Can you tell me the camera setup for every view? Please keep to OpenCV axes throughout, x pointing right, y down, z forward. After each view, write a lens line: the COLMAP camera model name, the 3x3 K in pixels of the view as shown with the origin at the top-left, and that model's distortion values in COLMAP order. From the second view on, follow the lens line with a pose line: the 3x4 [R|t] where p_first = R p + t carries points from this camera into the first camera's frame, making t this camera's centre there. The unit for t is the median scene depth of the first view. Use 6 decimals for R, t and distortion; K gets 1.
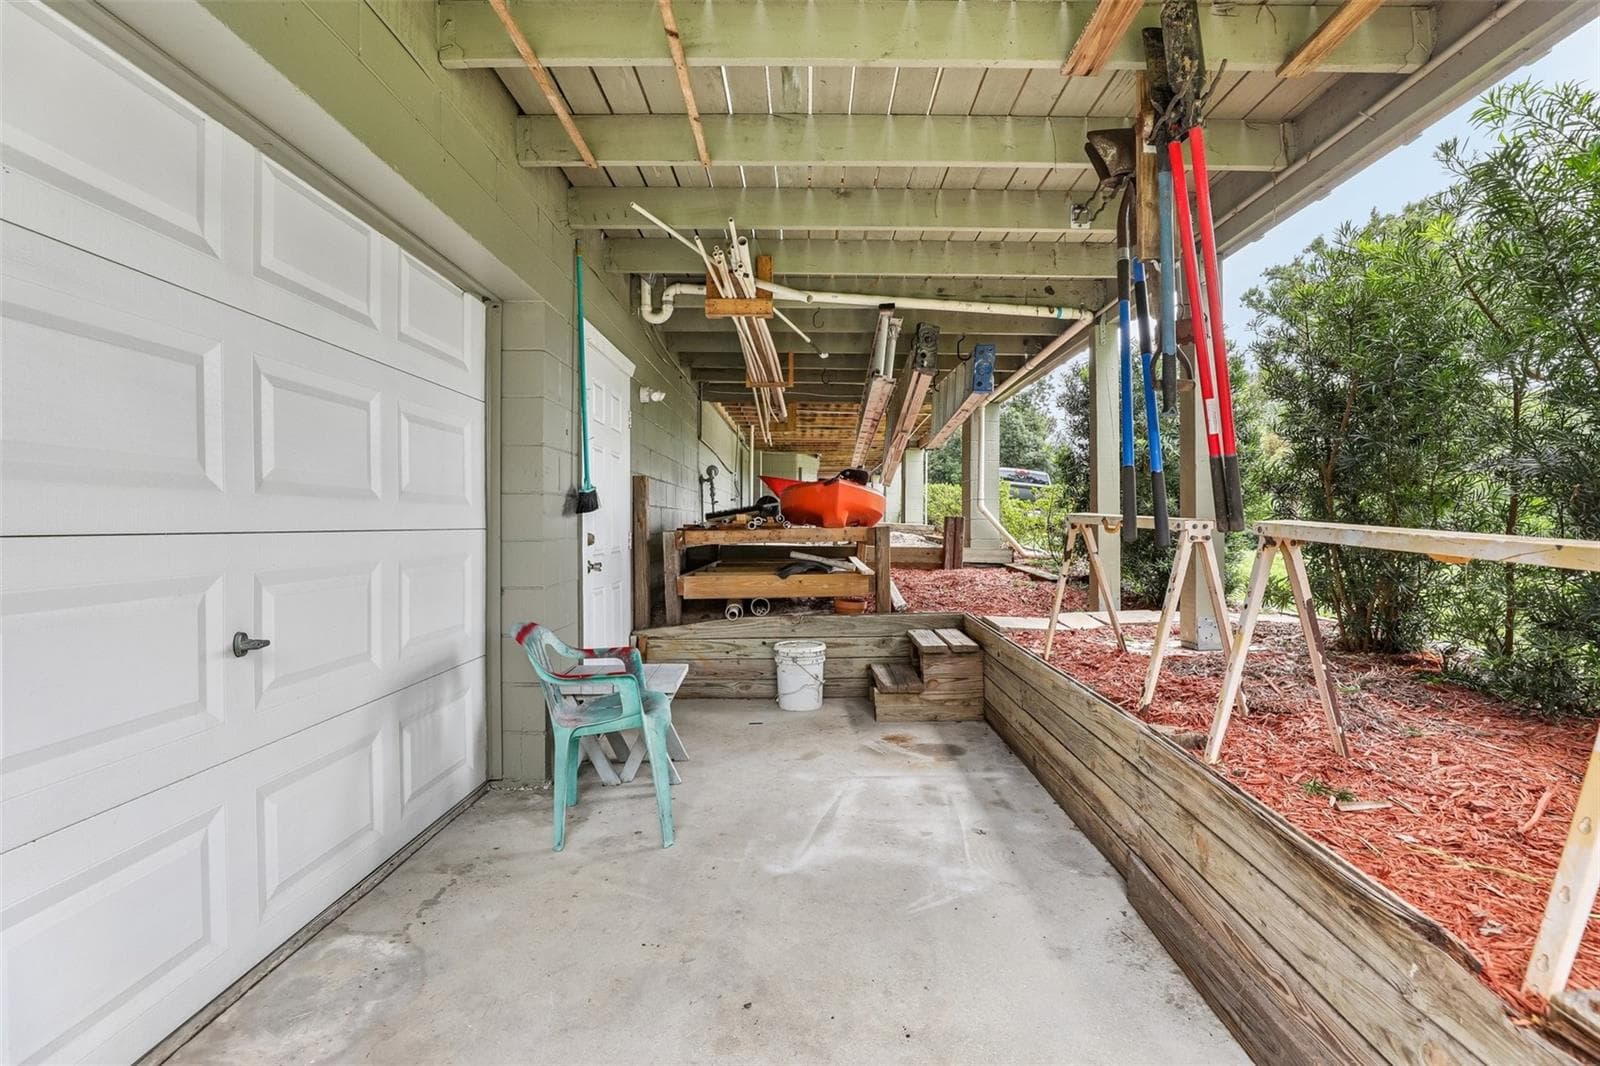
lens RADIAL K [[774.9, 0, 800.0], [0, 774.9, 533.0], [0, 0, 1]] dist [0.000402, 0.000479]
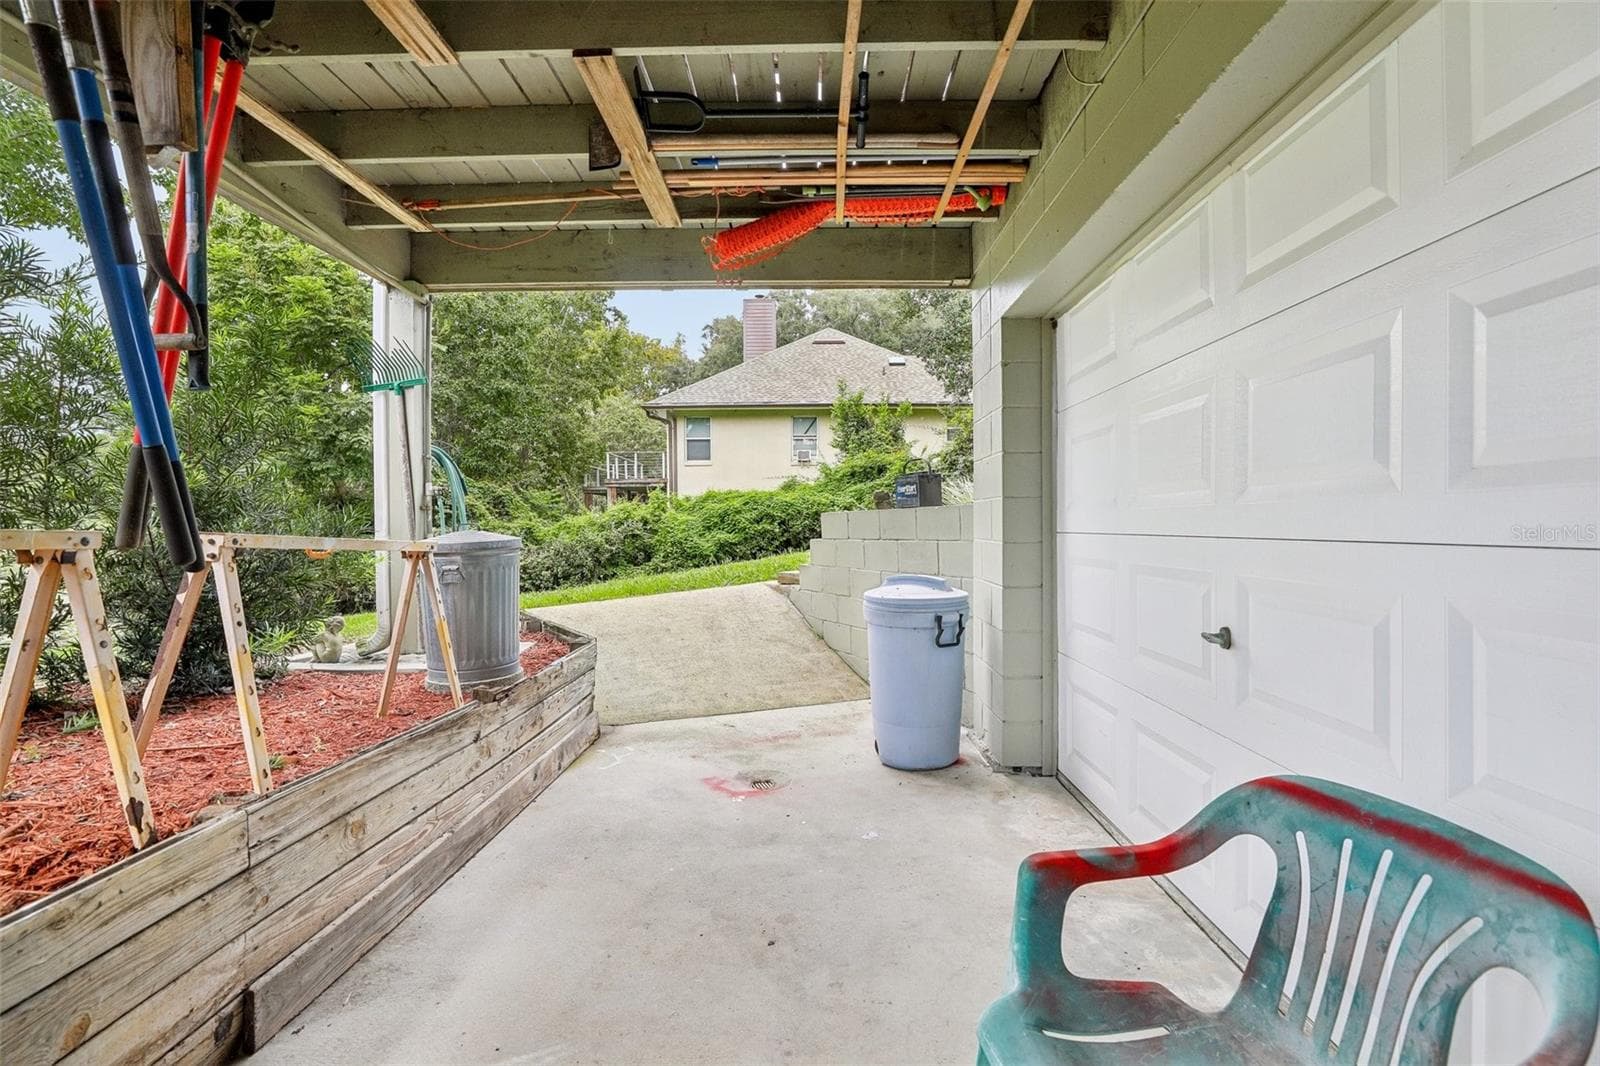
lens RADIAL K [[774.9, 0, 800.0], [0, 774.9, 533.0], [0, 0, 1]] dist [0.000402, 0.000479]
pose [[-0.999896, 0.011737, 0.008365, -0.122872], [0.011954, 0.999580, 0.026394, -0.037415], [-0.008052, 0.026491, -0.999617, 2.070958]]
